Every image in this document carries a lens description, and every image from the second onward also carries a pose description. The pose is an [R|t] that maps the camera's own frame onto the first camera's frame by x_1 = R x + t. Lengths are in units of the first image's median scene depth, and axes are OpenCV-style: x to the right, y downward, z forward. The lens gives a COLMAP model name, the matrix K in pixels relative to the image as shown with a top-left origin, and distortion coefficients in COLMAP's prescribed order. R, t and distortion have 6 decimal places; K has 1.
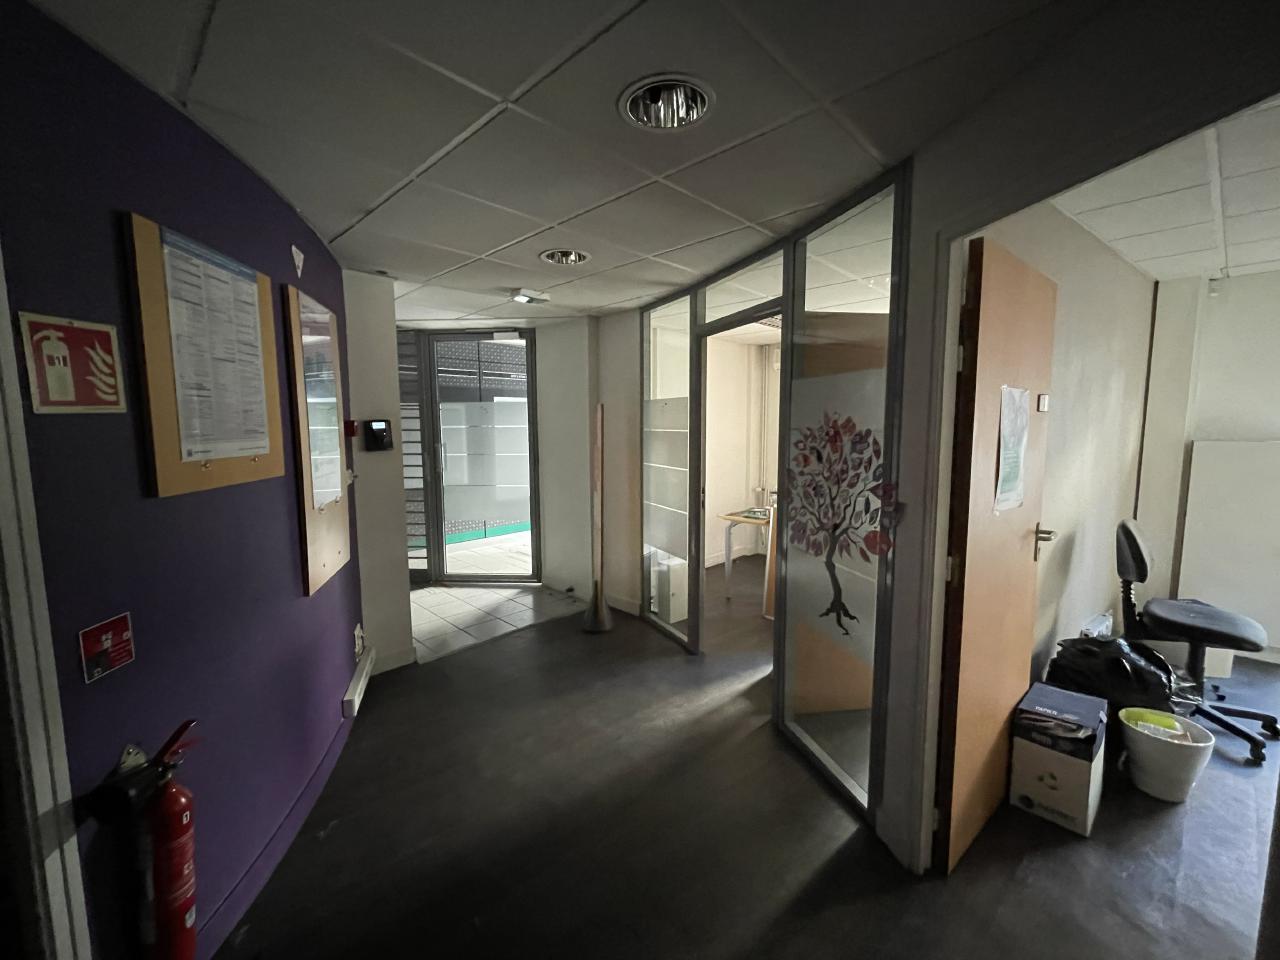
lens RADIAL K [[520.7, 0, 638.8], [0, 520.7, 472.9], [0, 0, 1]] dist [-0.001278, -0.000282]
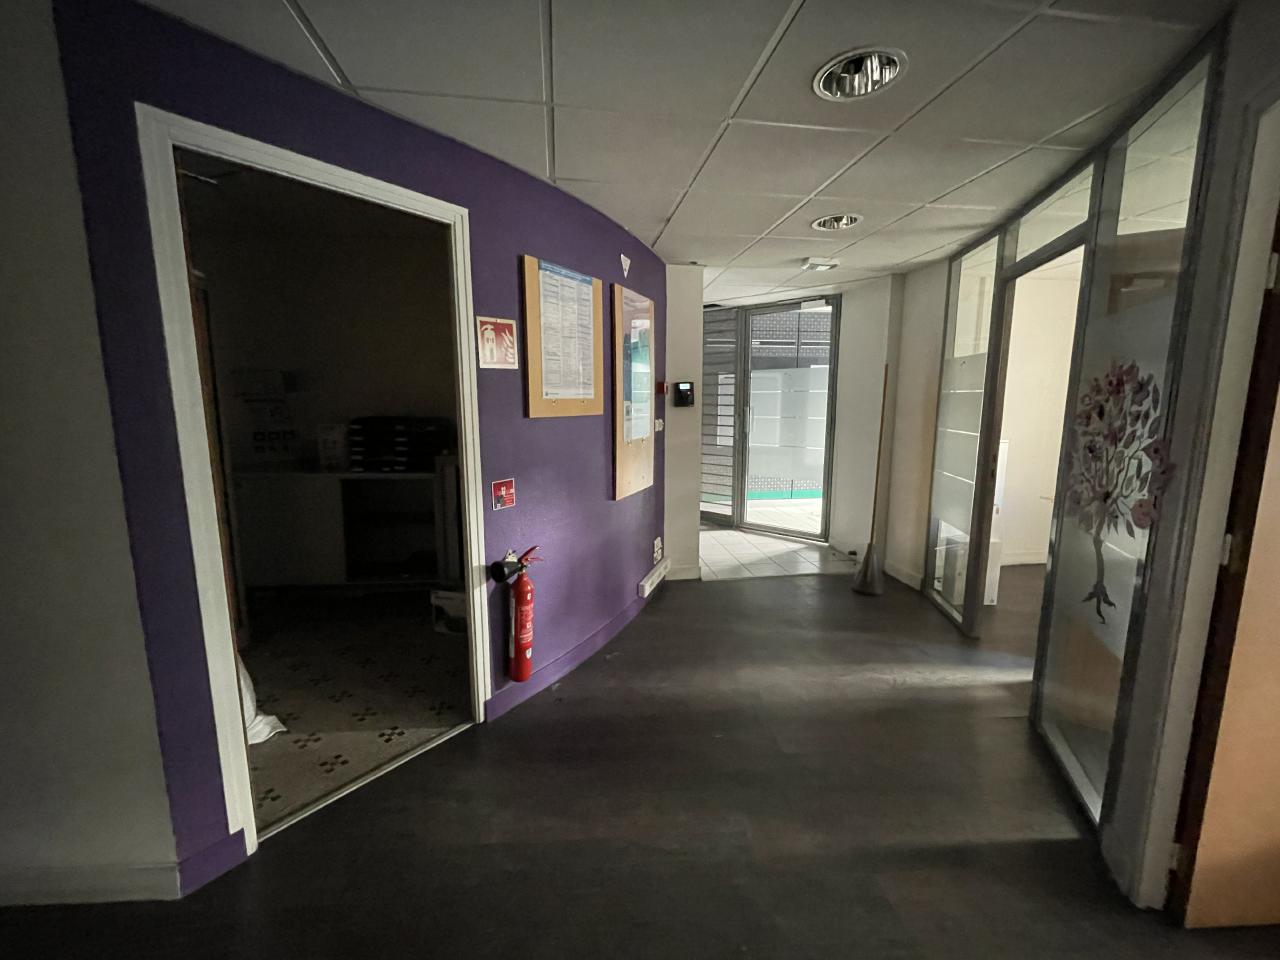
lens RADIAL K [[520.7, 0, 638.8], [0, 520.7, 472.9], [0, 0, 1]] dist [-0.001278, -0.000282]
pose [[0.793048, 0.090366, -0.602419, 0.251988], [-0.062531, 0.995788, 0.067055, 0.052039], [0.605941, -0.015509, 0.795358, -0.101733]]
